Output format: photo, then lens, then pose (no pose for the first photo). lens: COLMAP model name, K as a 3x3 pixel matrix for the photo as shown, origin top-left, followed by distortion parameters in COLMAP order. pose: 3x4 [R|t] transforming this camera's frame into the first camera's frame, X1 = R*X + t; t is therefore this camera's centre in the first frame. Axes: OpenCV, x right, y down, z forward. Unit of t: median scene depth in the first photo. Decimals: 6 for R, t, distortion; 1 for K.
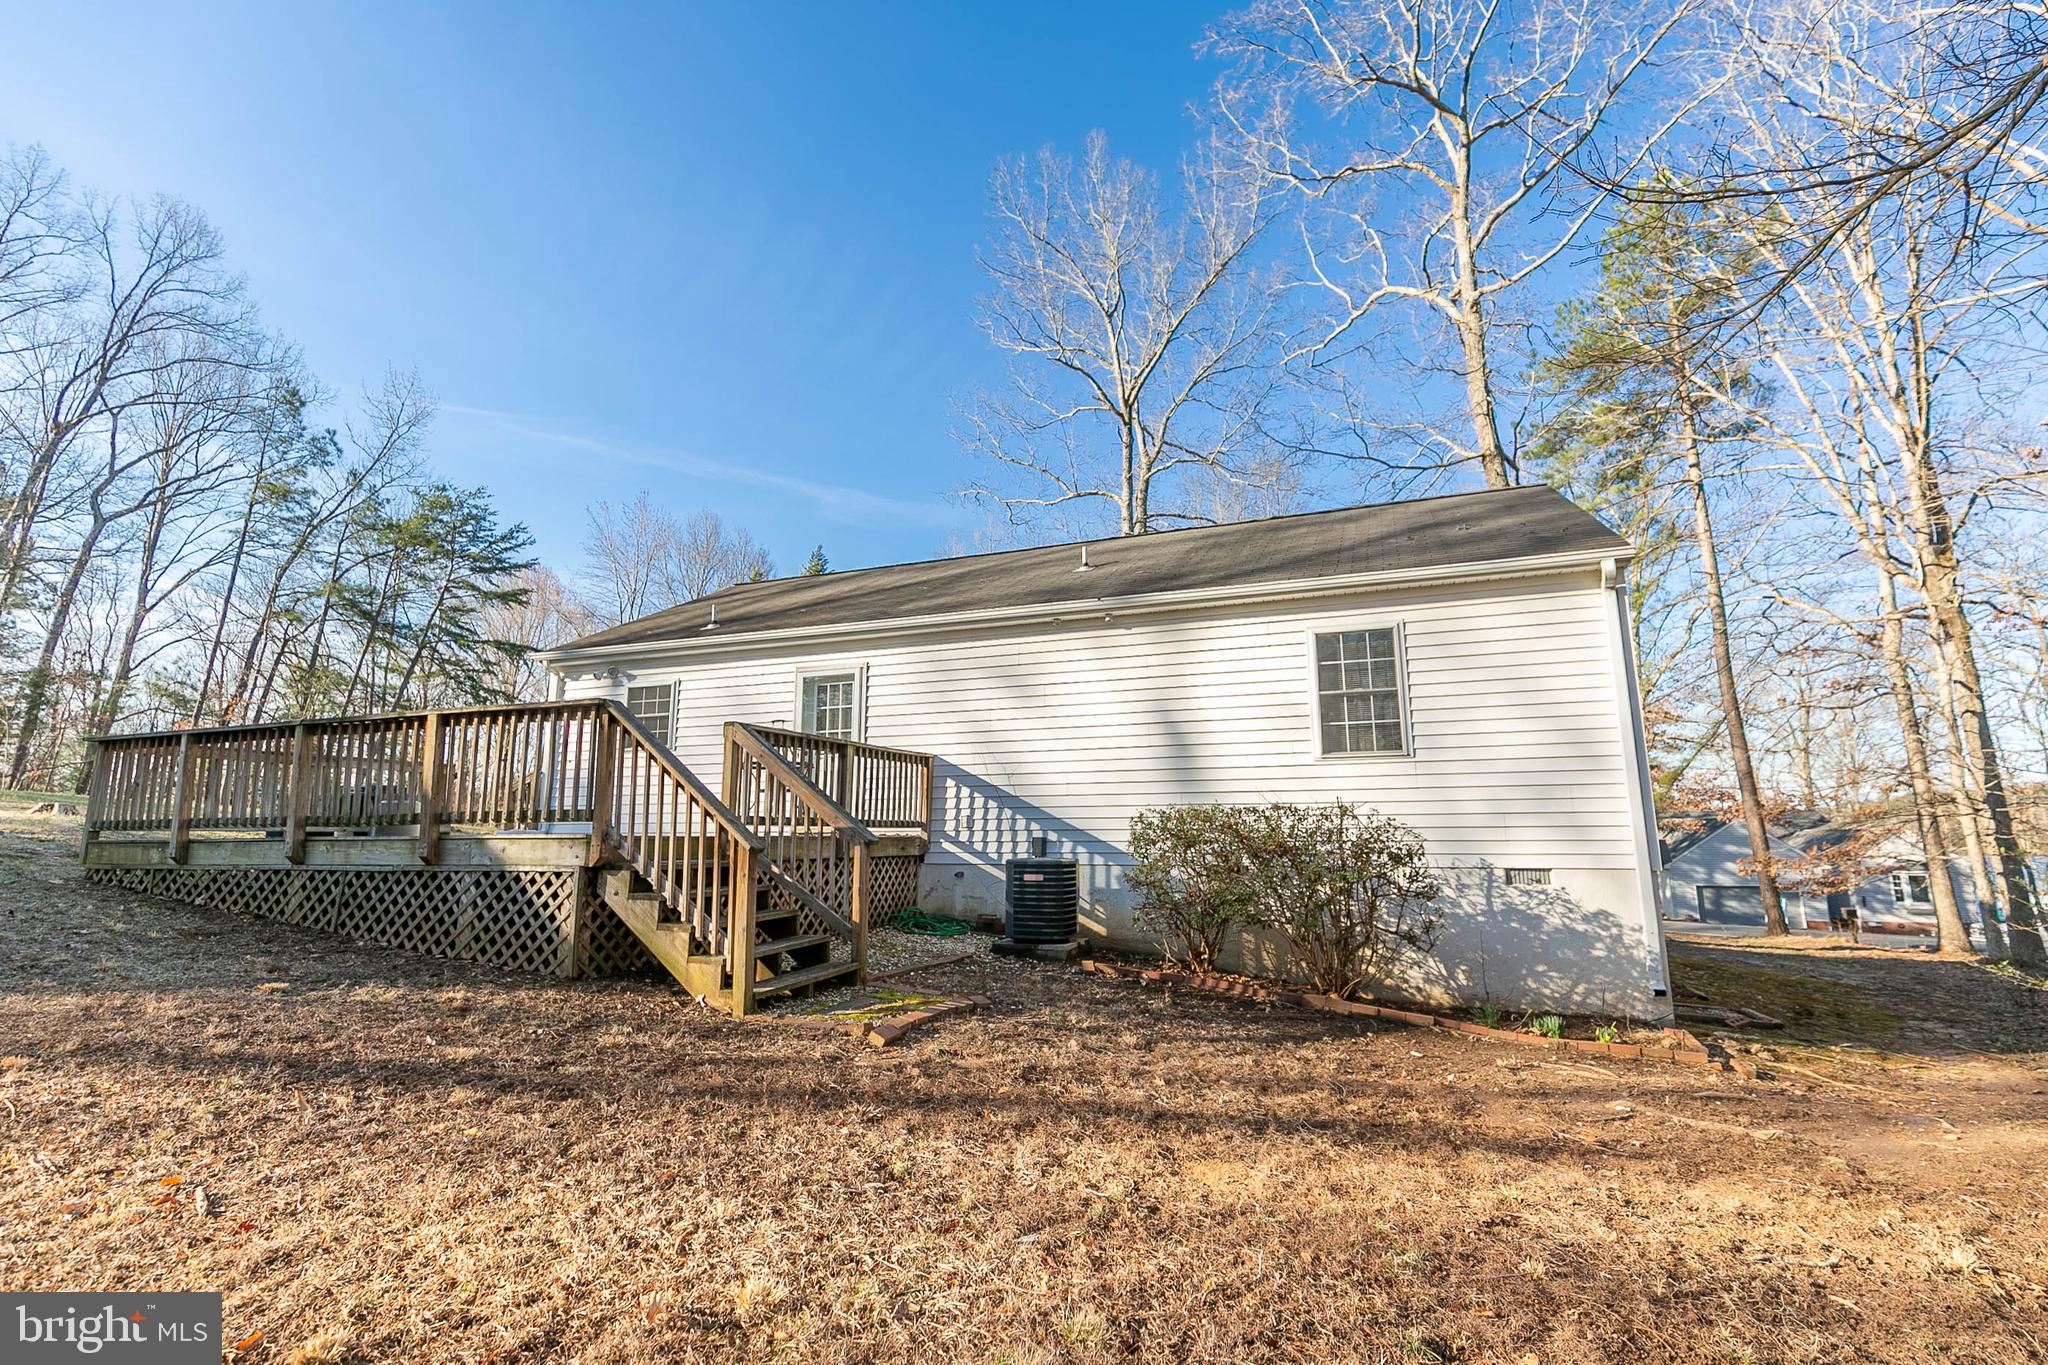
lens RADIAL K [[944.0, 0, 1020.1], [0, 944.0, 666.5], [0, 0, 1]] dist [0.003674, 0.000119]
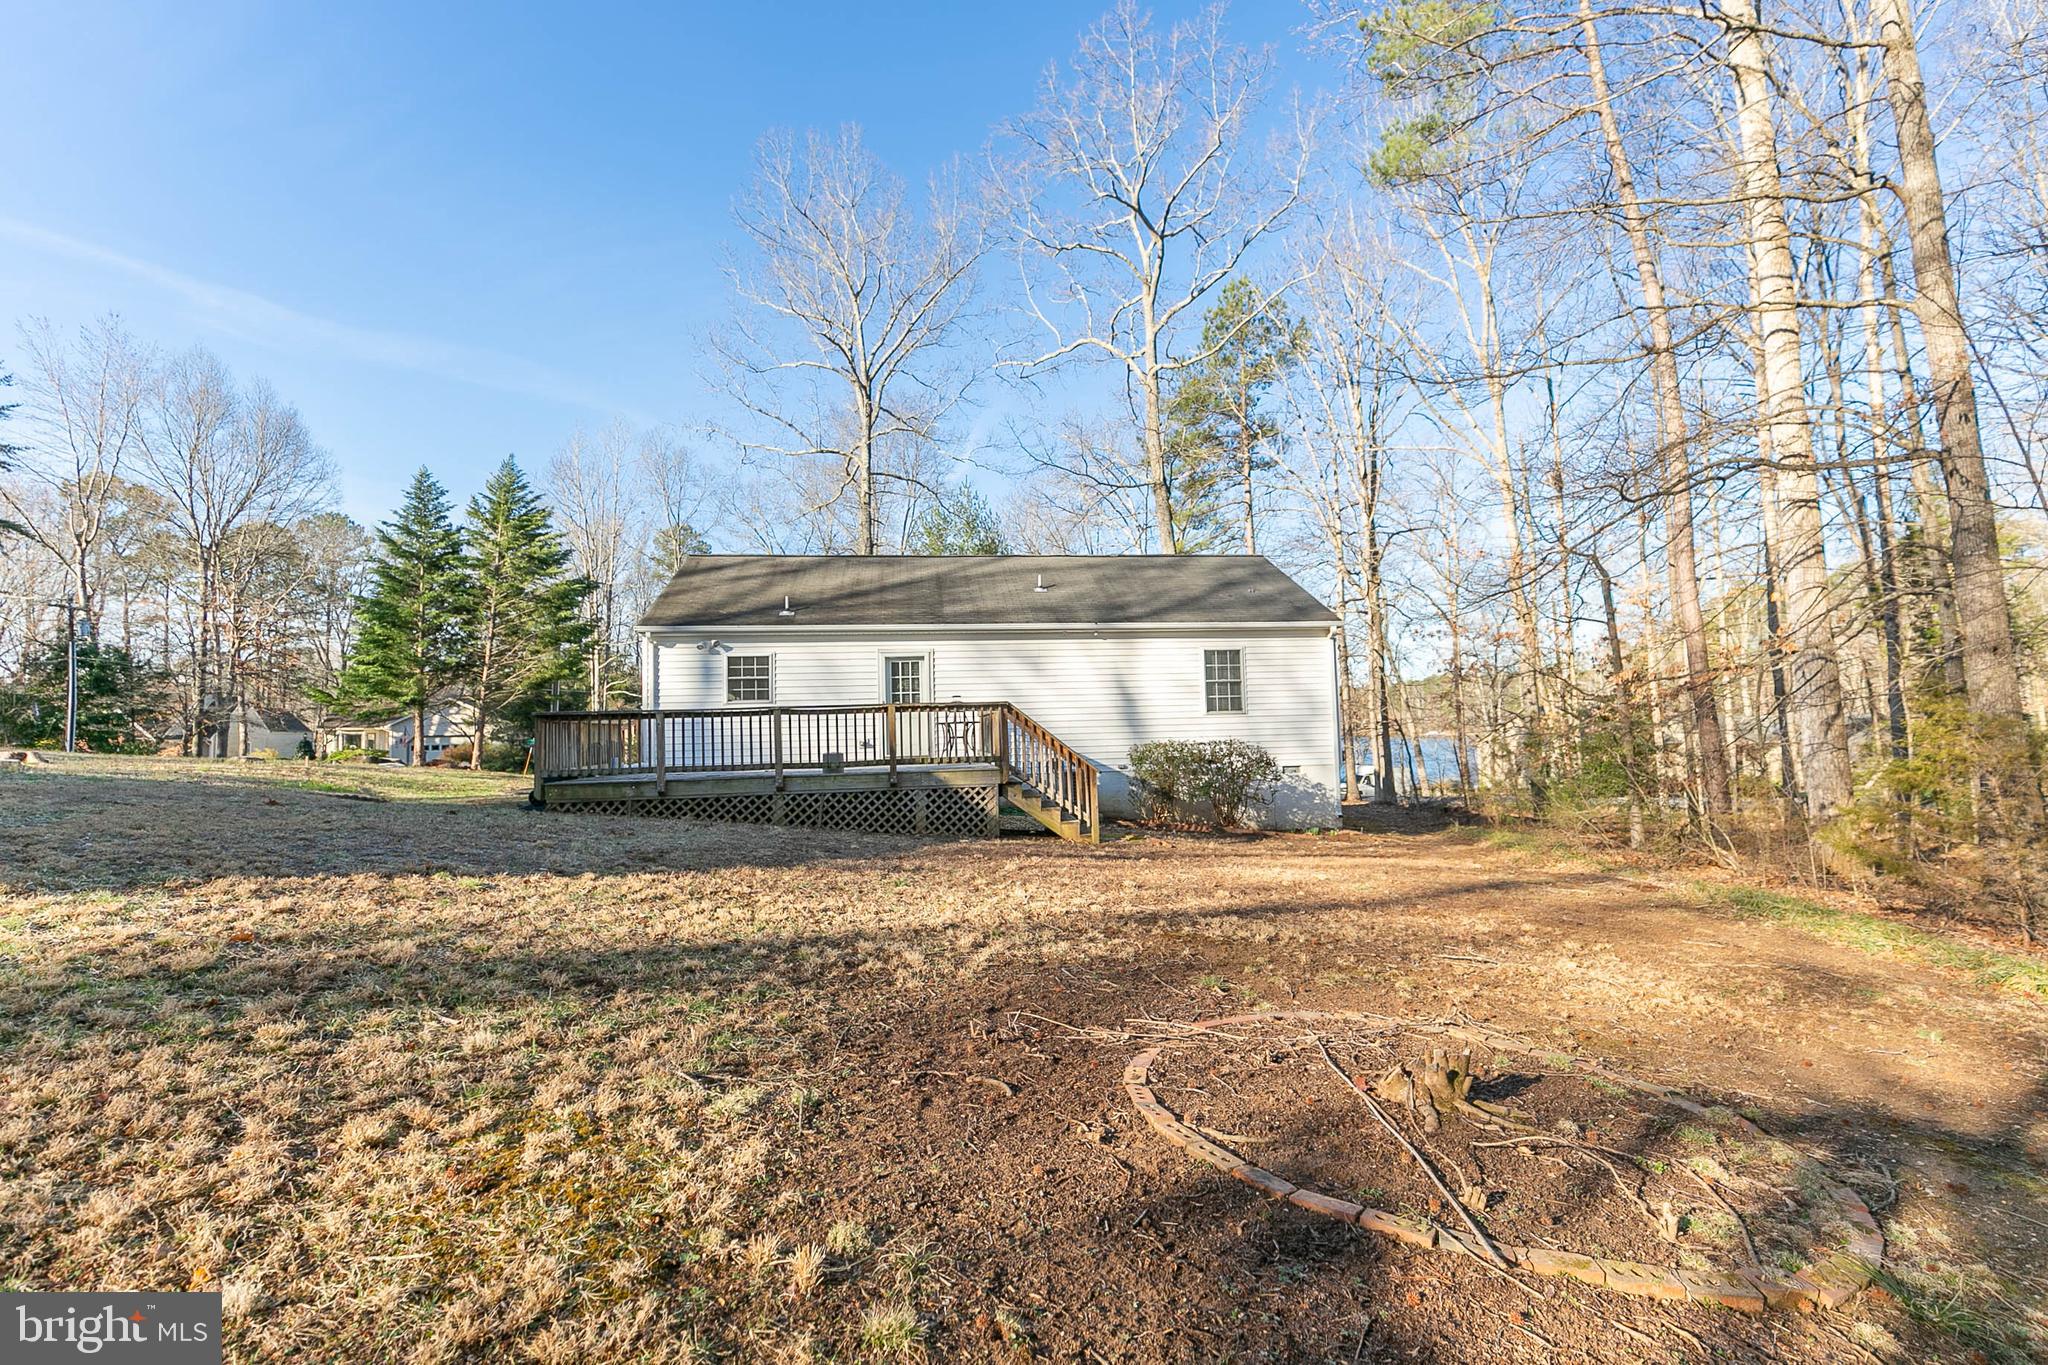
lens RADIAL K [[949.8, 0, 1045.1], [0, 949.8, 669.6], [0, 0, 1]] dist [0.002427, 0.000126]
pose [[0.870083, 0.011975, 0.492760, -1.041940], [-0.065211, 0.993714, 0.090997, -0.168552], [-0.488572, -0.111309, 0.865394, -0.590034]]
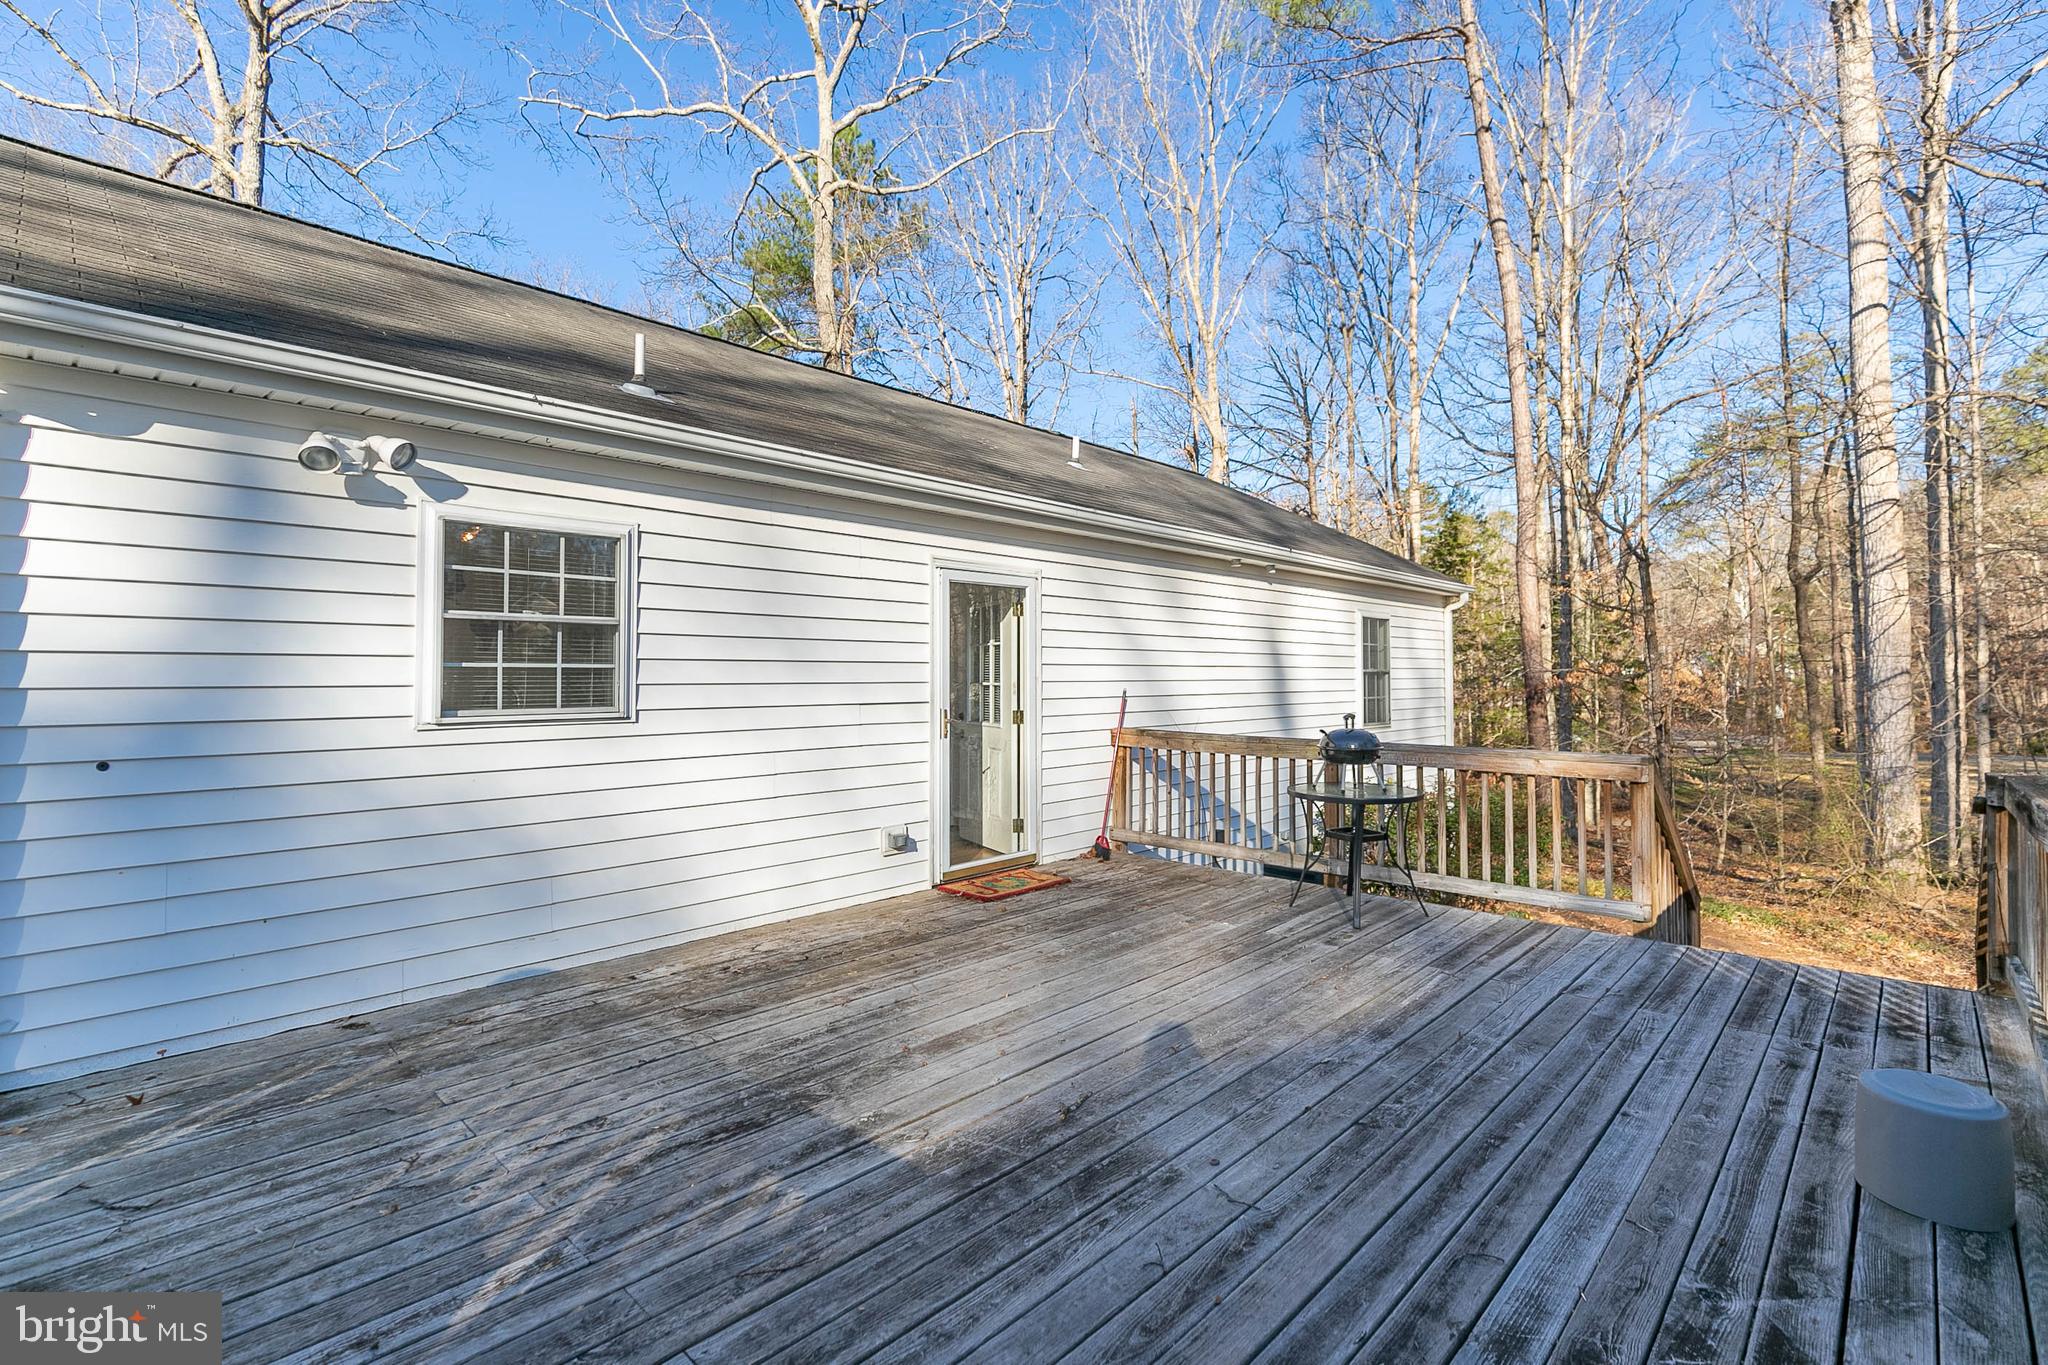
lens RADIAL K [[923.4, 0, 1032.3], [0, 923.4, 664.8], [0, 0, 1]] dist [0.003226, 0.000633]
pose [[0.370315, 0.011091, 0.928840, -0.942145], [-0.170533, 0.983745, 0.056243, 0.029322], [-0.913118, -0.179226, 0.366187, 1.071799]]
